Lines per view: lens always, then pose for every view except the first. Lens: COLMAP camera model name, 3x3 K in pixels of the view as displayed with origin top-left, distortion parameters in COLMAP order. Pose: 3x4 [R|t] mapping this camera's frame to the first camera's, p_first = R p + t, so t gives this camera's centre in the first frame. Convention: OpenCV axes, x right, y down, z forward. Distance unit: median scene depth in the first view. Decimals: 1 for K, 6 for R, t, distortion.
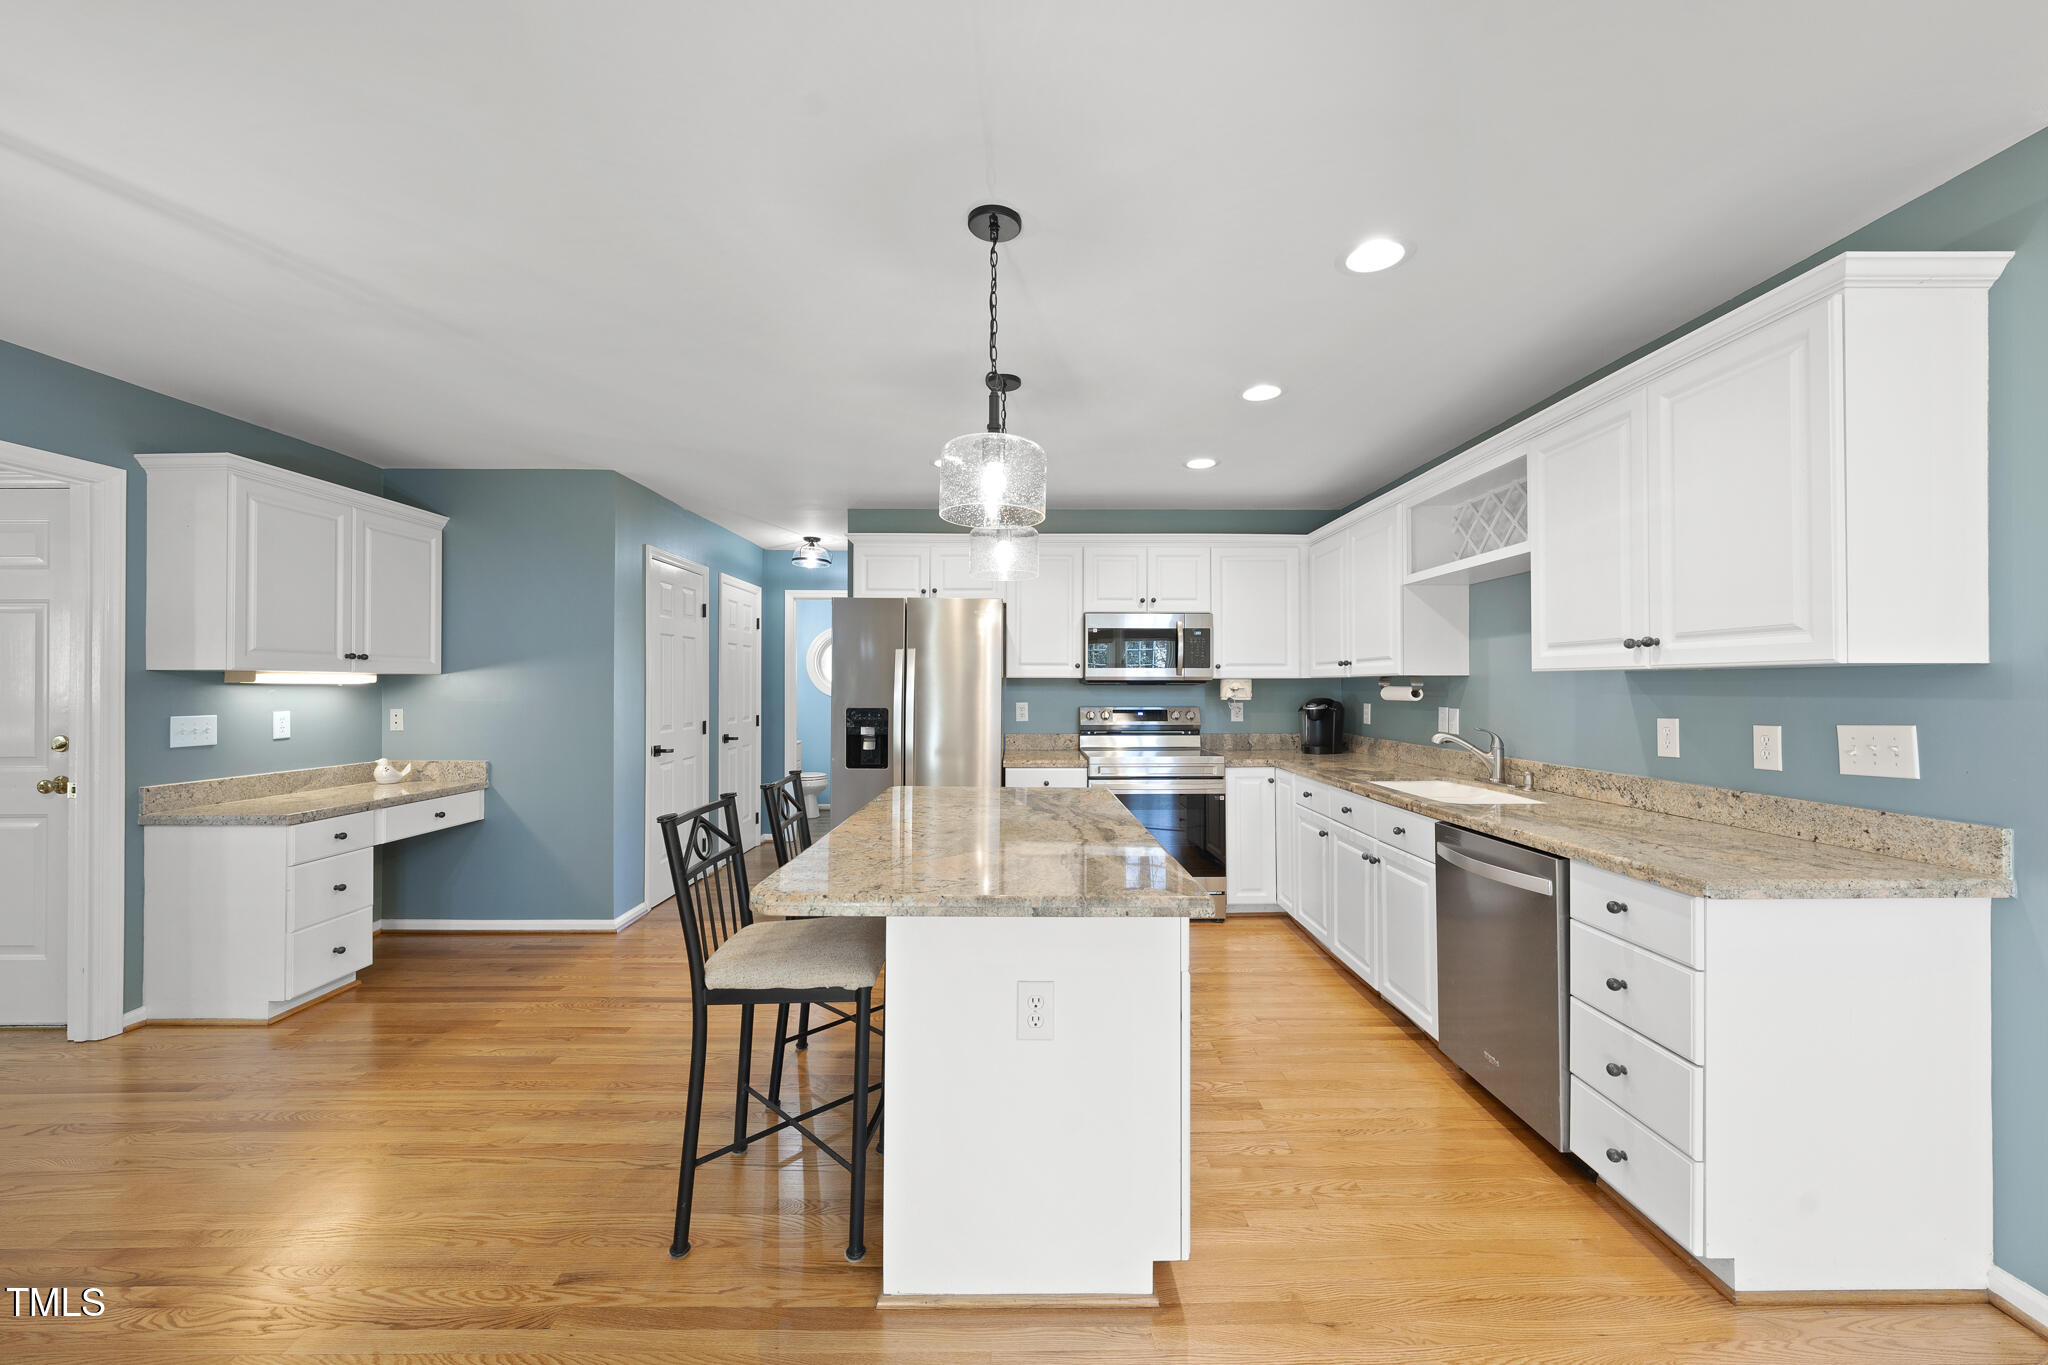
lens RADIAL K [[765.7, 0, 1025.5], [0, 765.7, 681.5], [0, 0, 1]] dist [-0.000287, 0.000065]
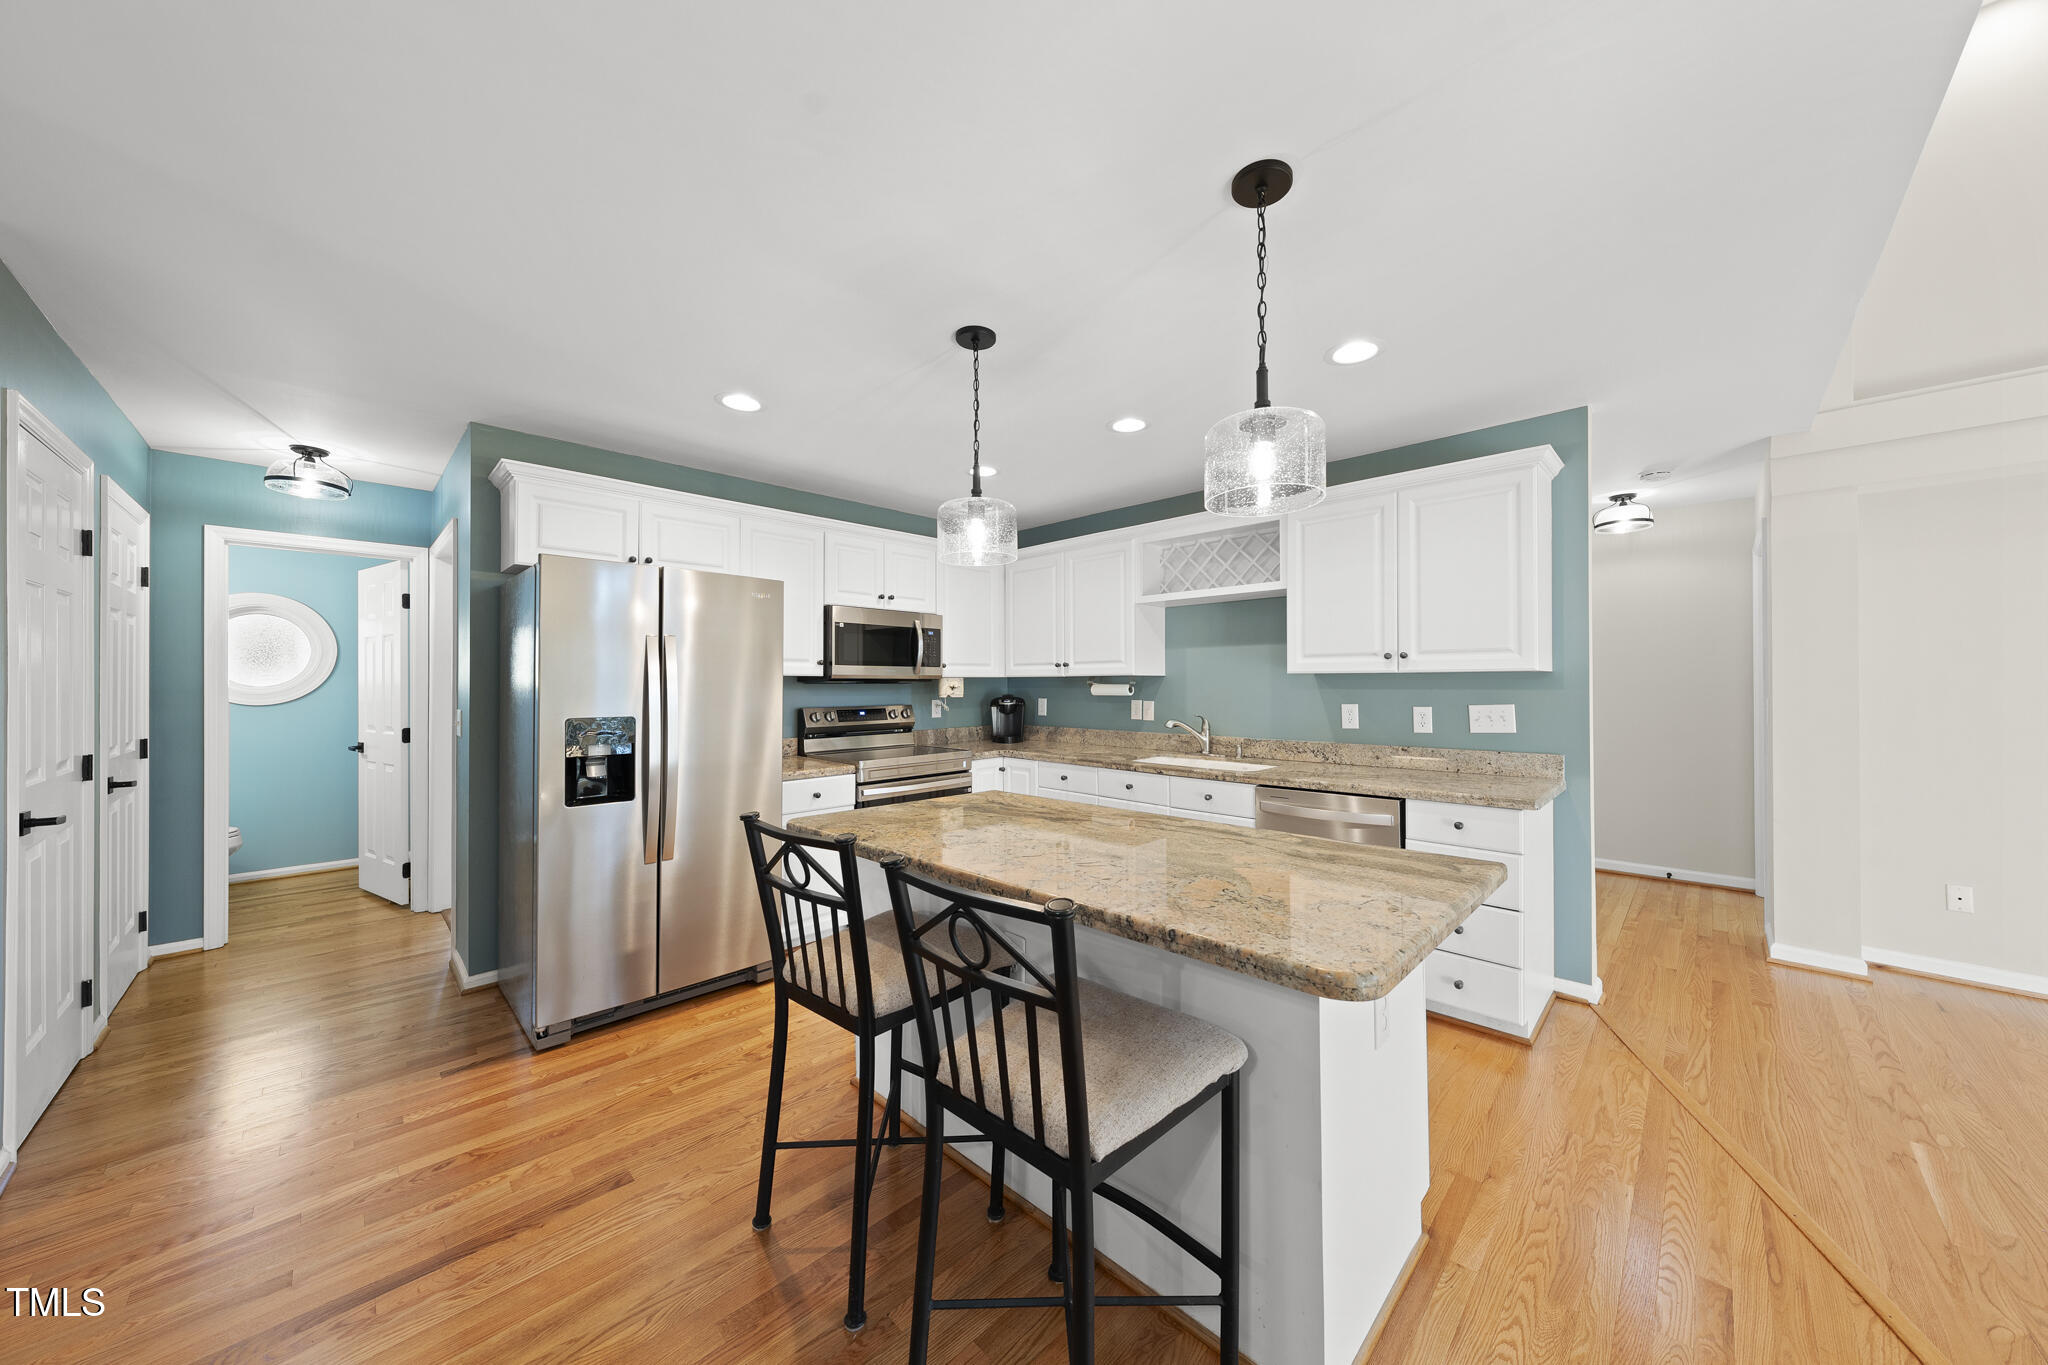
lens RADIAL K [[689.3, 0, 1024.0], [0, 689.3, 682.5], [0, 0, 1]] dist [-0.000569, 0.000005]
pose [[0.711098, -0.001602, 0.703091, -0.379349], [-0.000946, 0.999994, 0.003235, 0.000261], [-0.703092, -0.002965, 0.711093, 0.281887]]
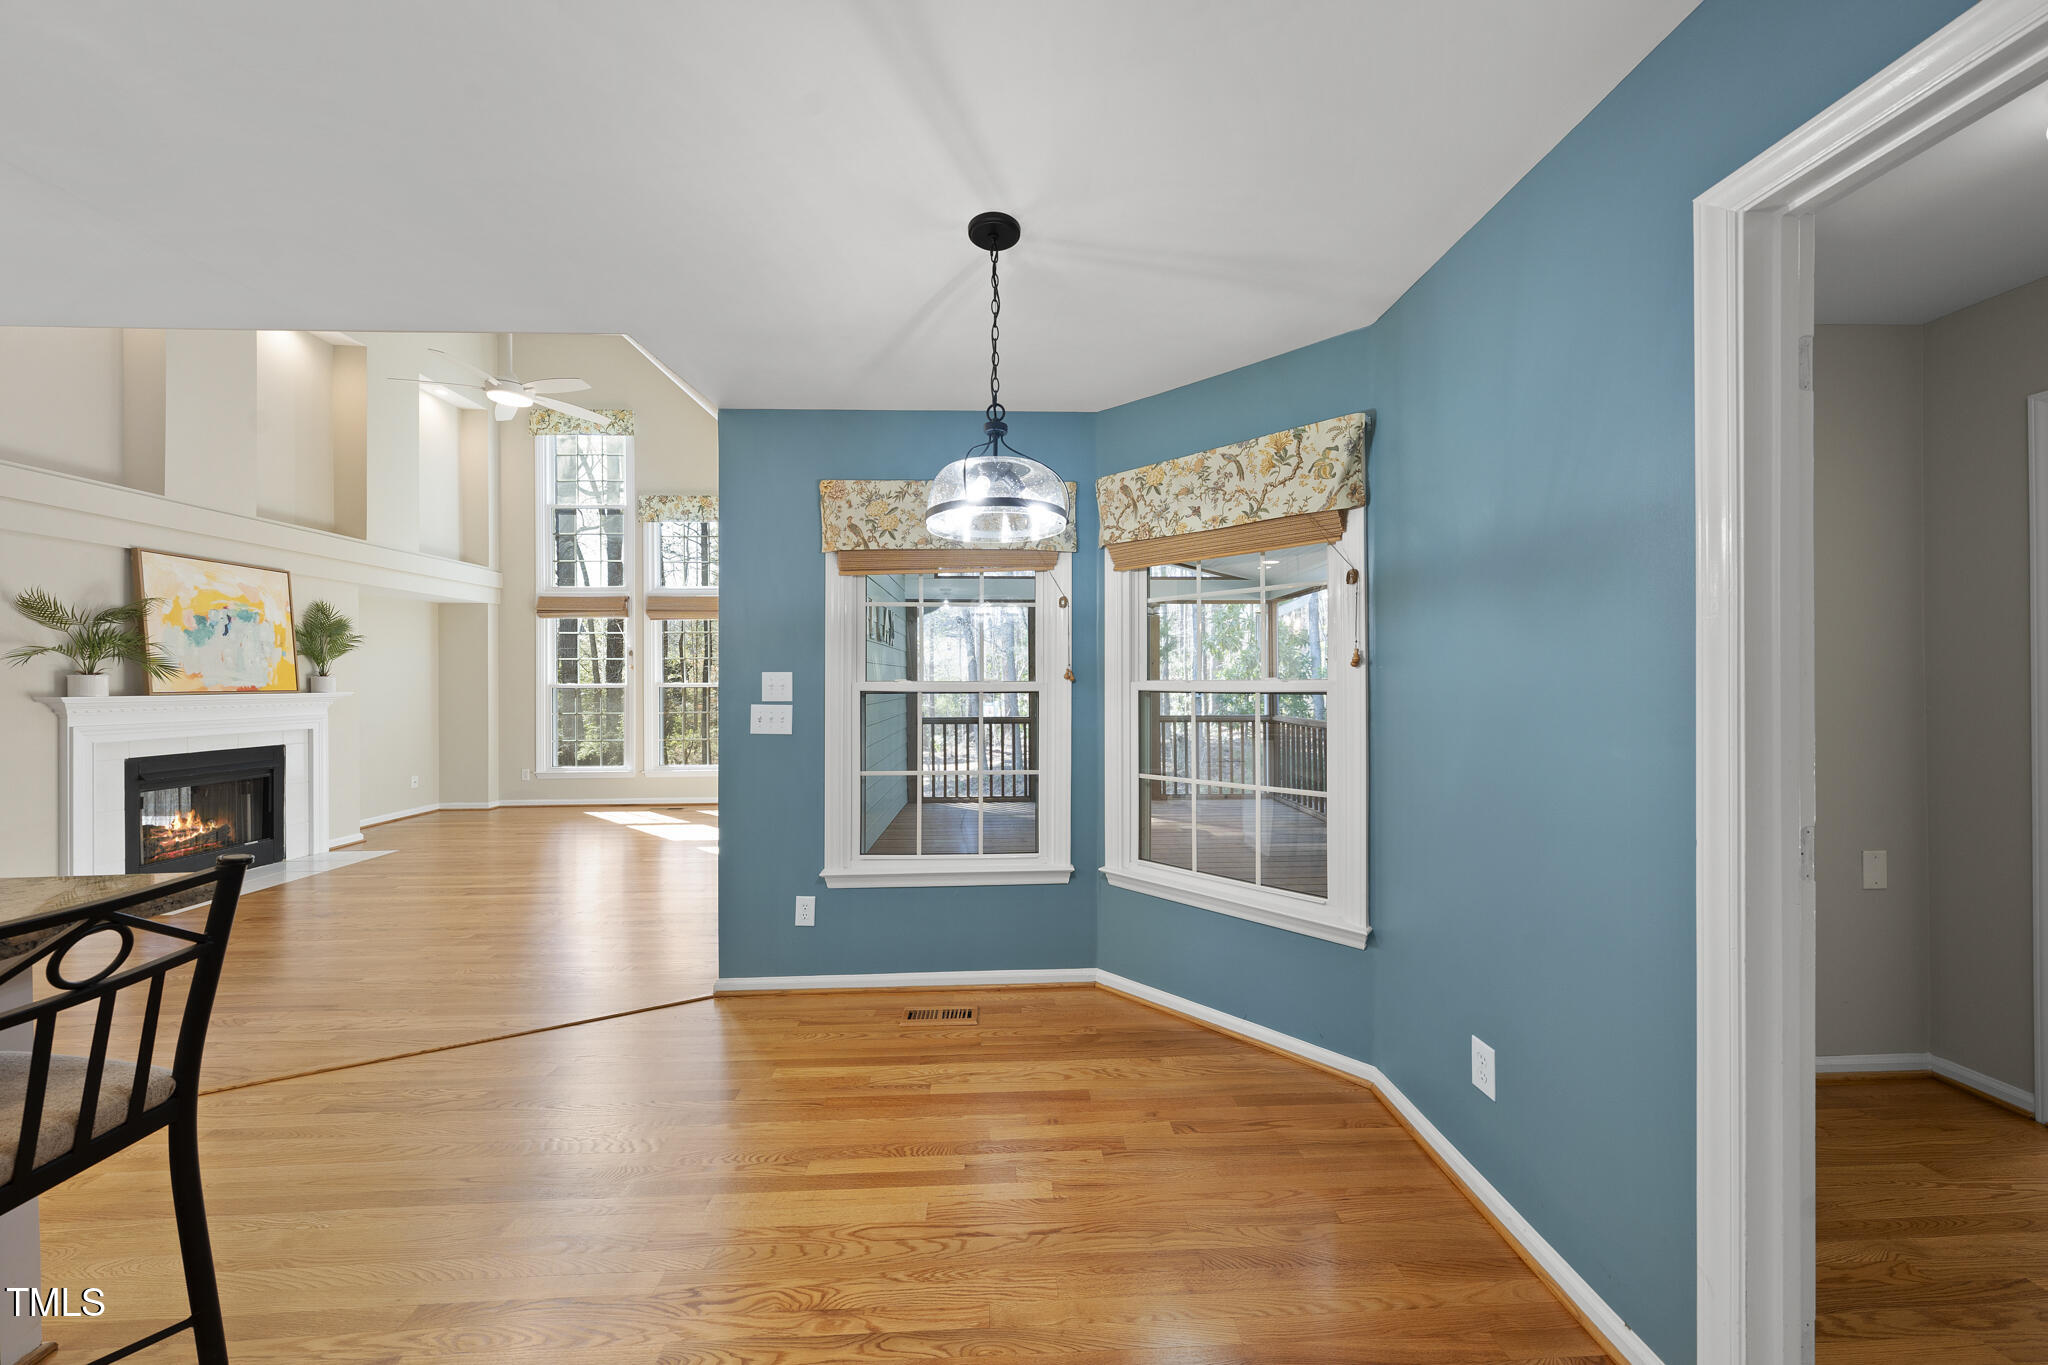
lens RADIAL K [[696.0, 0, 1028.0], [0, 696.0, 680.9], [0, 0, 1]] dist [-0.000531, 0.000270]
pose [[-0.999516, 0.004855, -0.030727, -0.545737], [0.005051, 0.999967, -0.006319, -0.000450], [0.030696, -0.006471, -0.999508, 0.756709]]
